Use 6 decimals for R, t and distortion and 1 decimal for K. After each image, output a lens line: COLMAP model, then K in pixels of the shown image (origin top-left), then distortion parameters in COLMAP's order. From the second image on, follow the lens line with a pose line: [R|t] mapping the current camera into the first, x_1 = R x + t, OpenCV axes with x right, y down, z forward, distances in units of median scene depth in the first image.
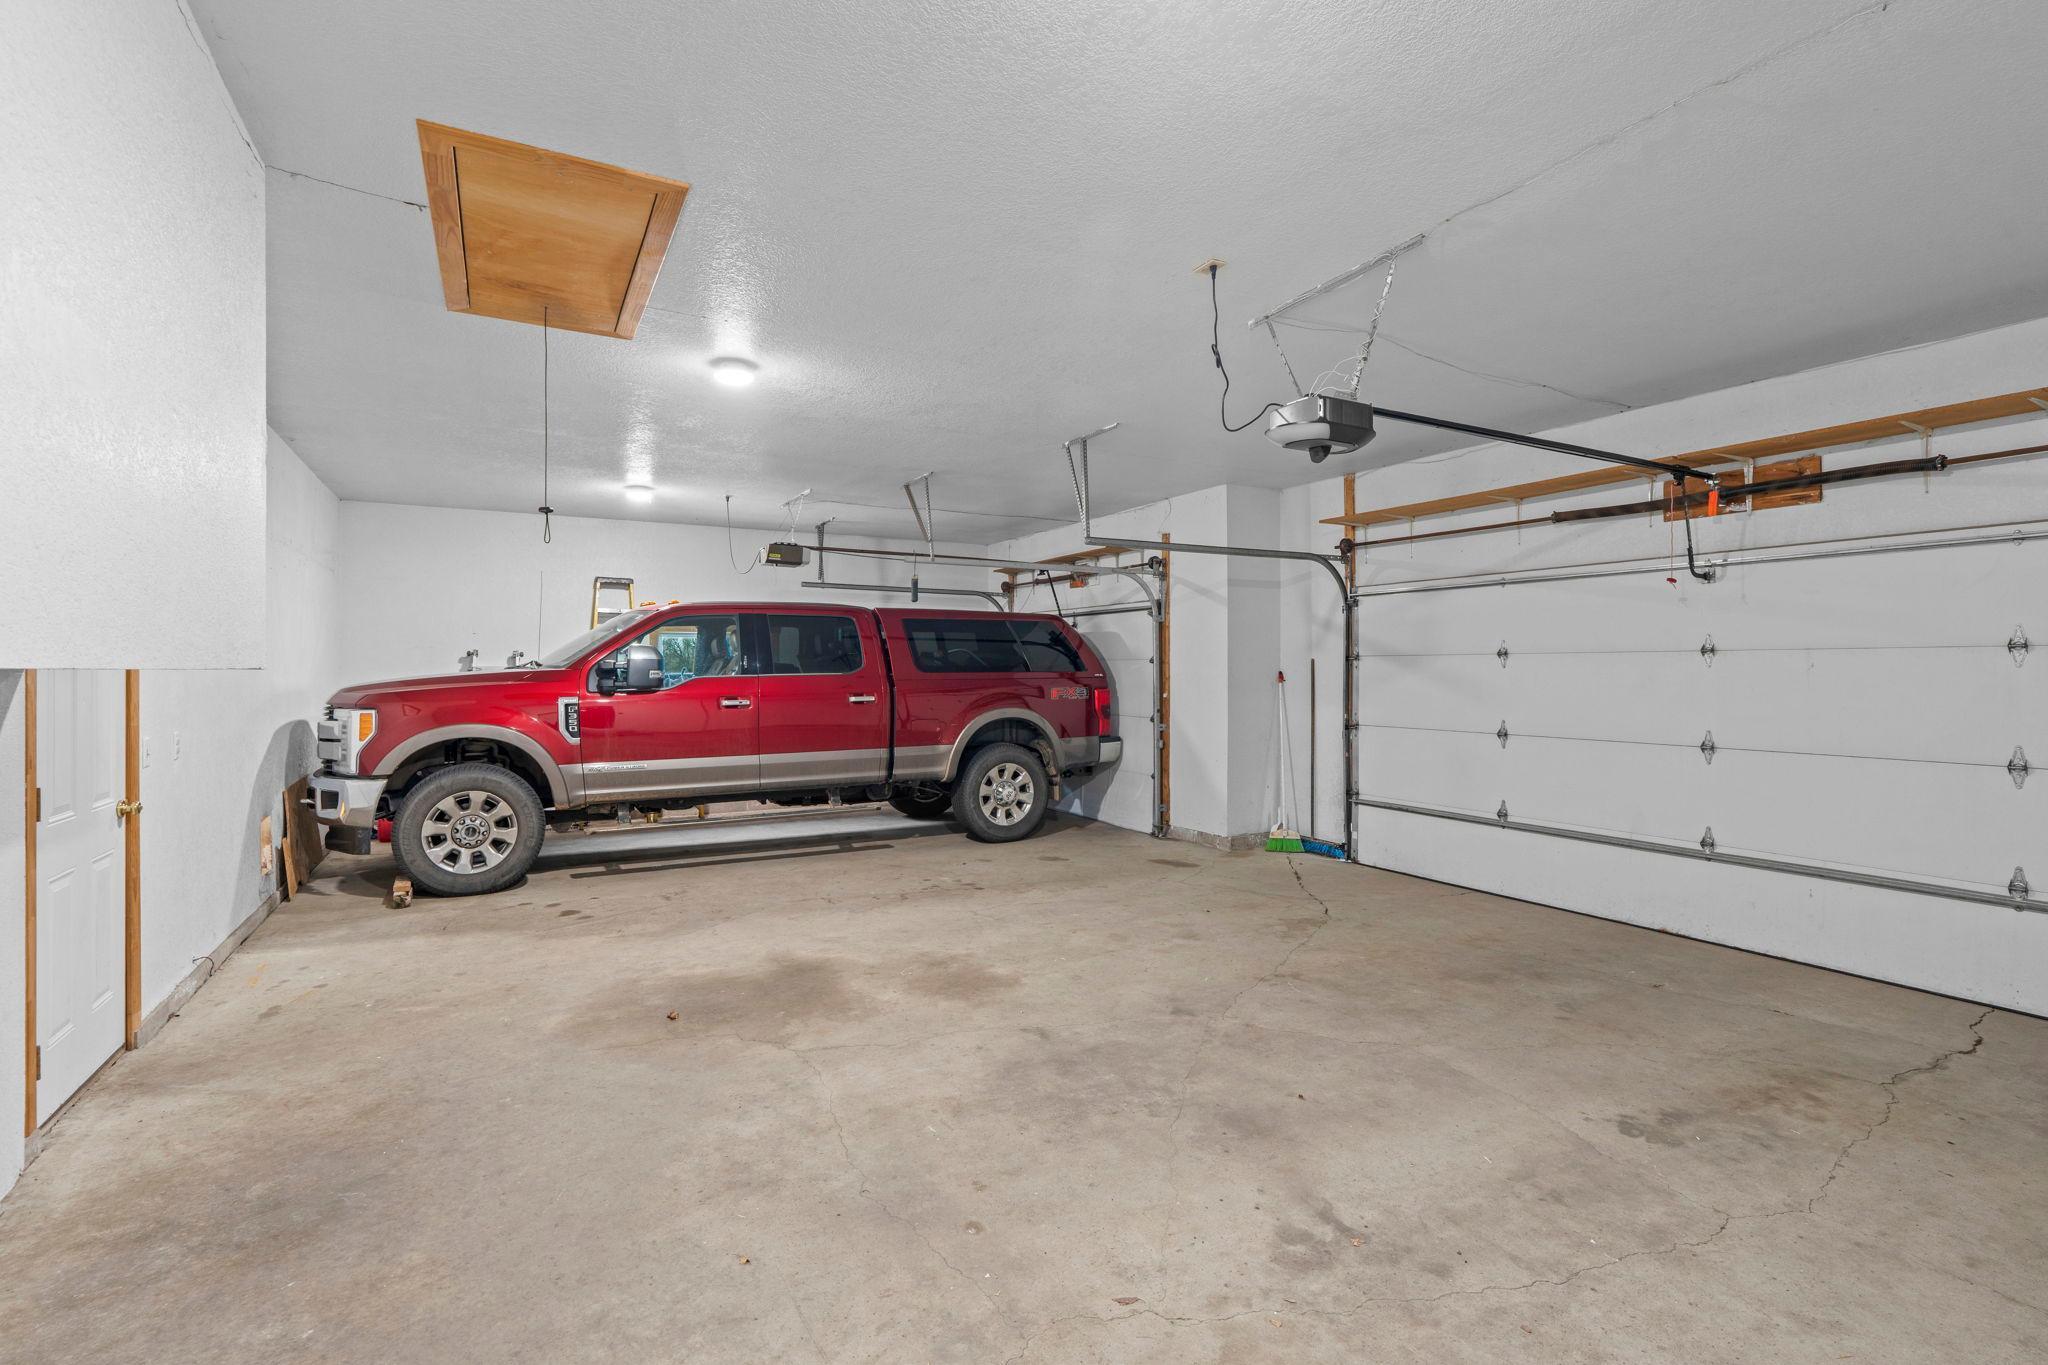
lens RADIAL K [[922.6, 0, 1015.3], [0, 922.6, 676.3], [0, 0, 1]] dist [-0.005864, 0.000522]
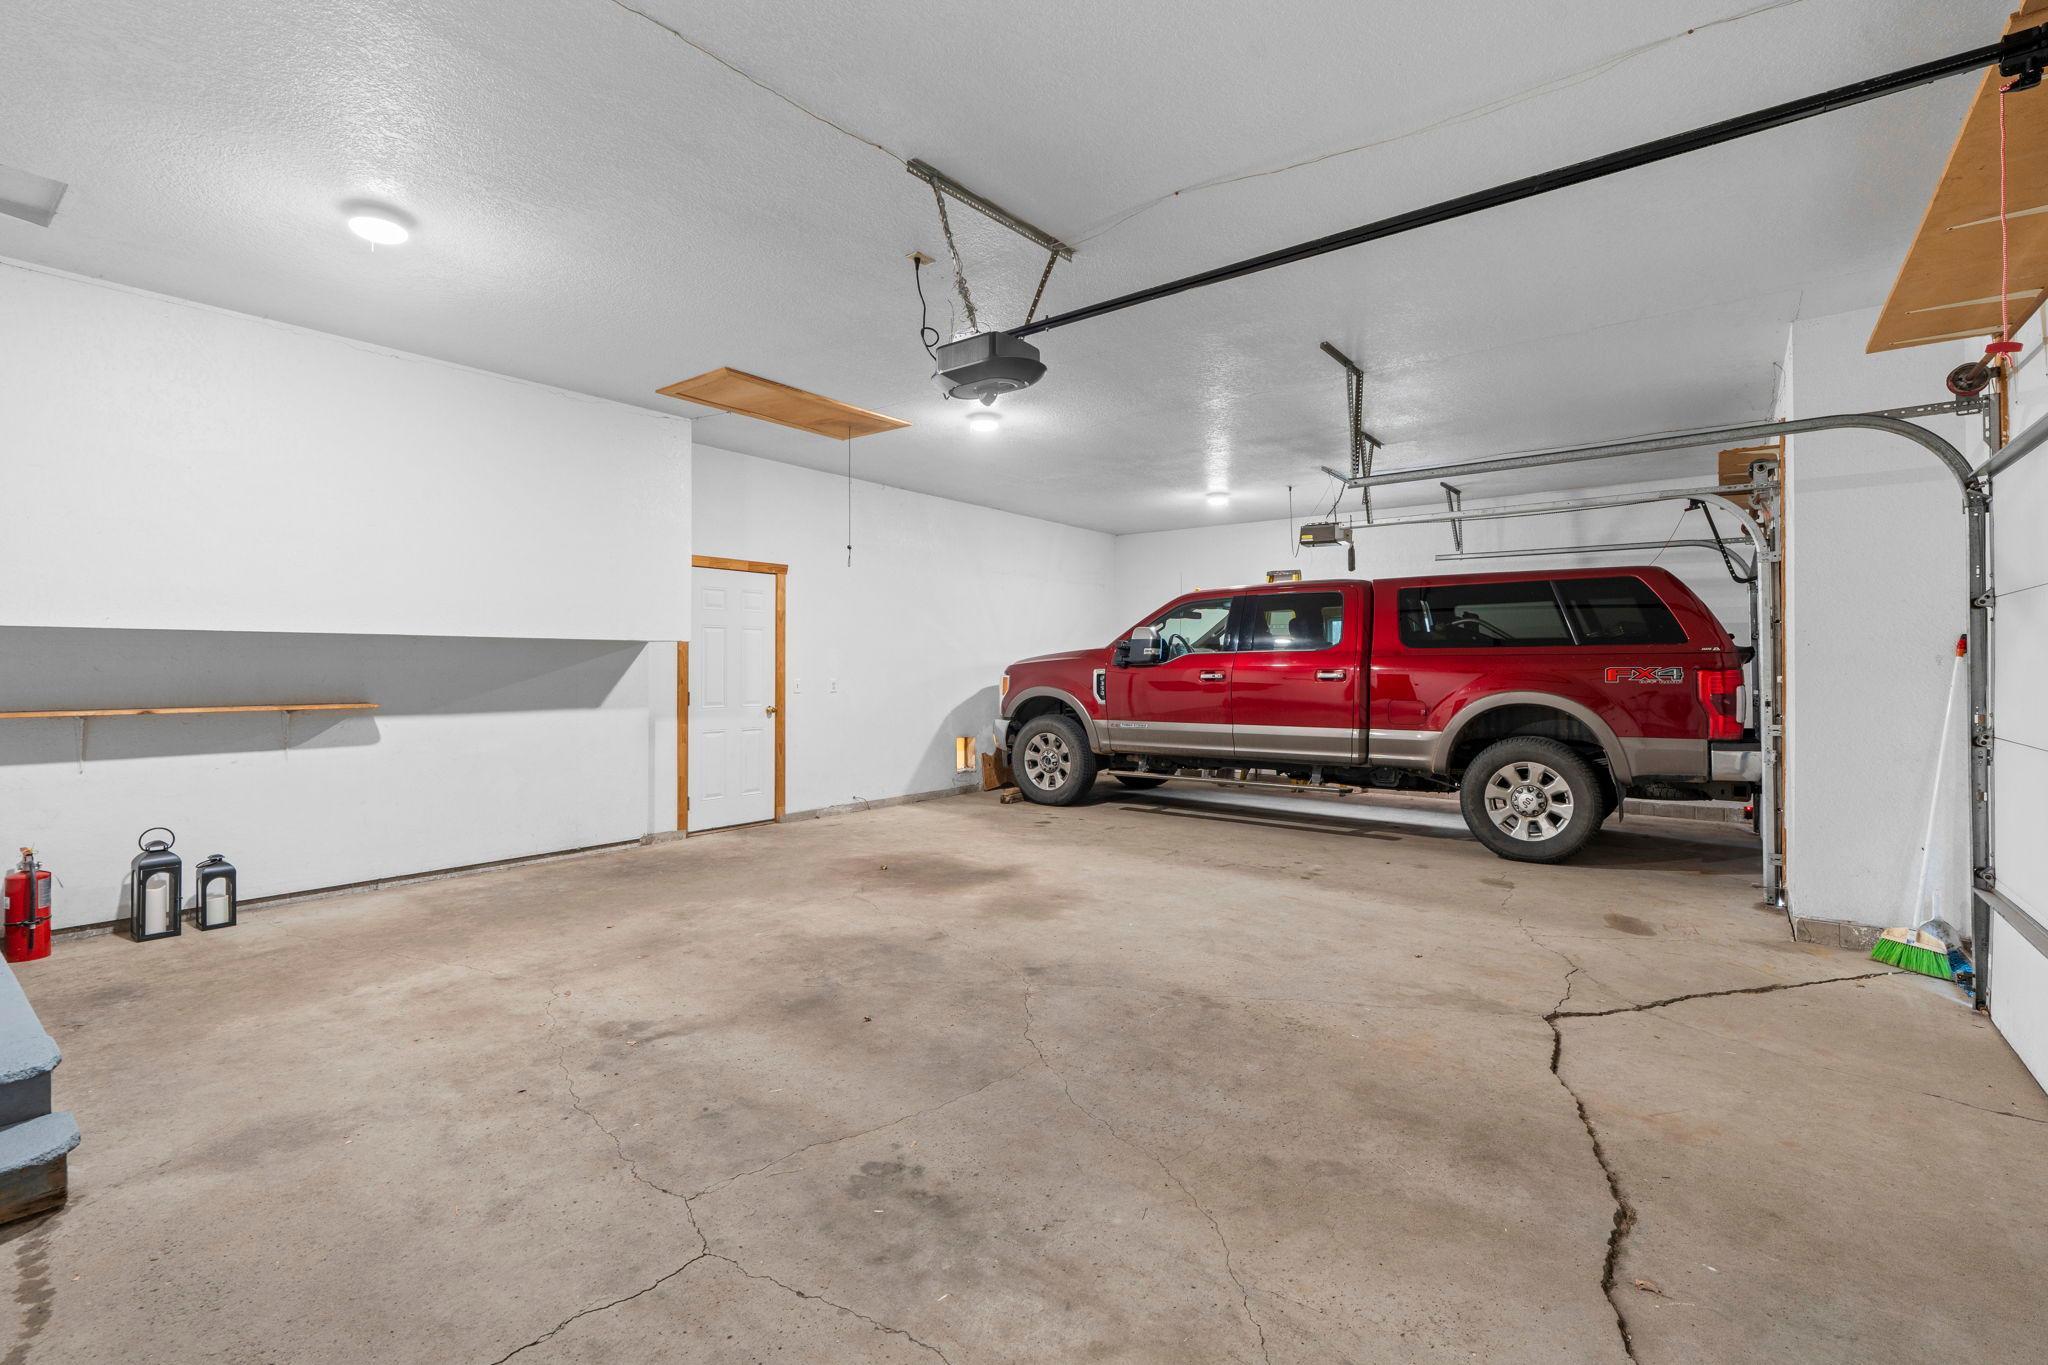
lens RADIAL K [[922.6, 0, 1015.0], [0, 922.6, 668.2], [0, 0, 1]] dist [-0.005864, 0.000522]
pose [[0.393572, 0.003502, -0.919287, 0.971333], [-0.008089, 0.999967, 0.000347, 0.031569], [0.919258, 0.007299, 0.393588, 0.519652]]
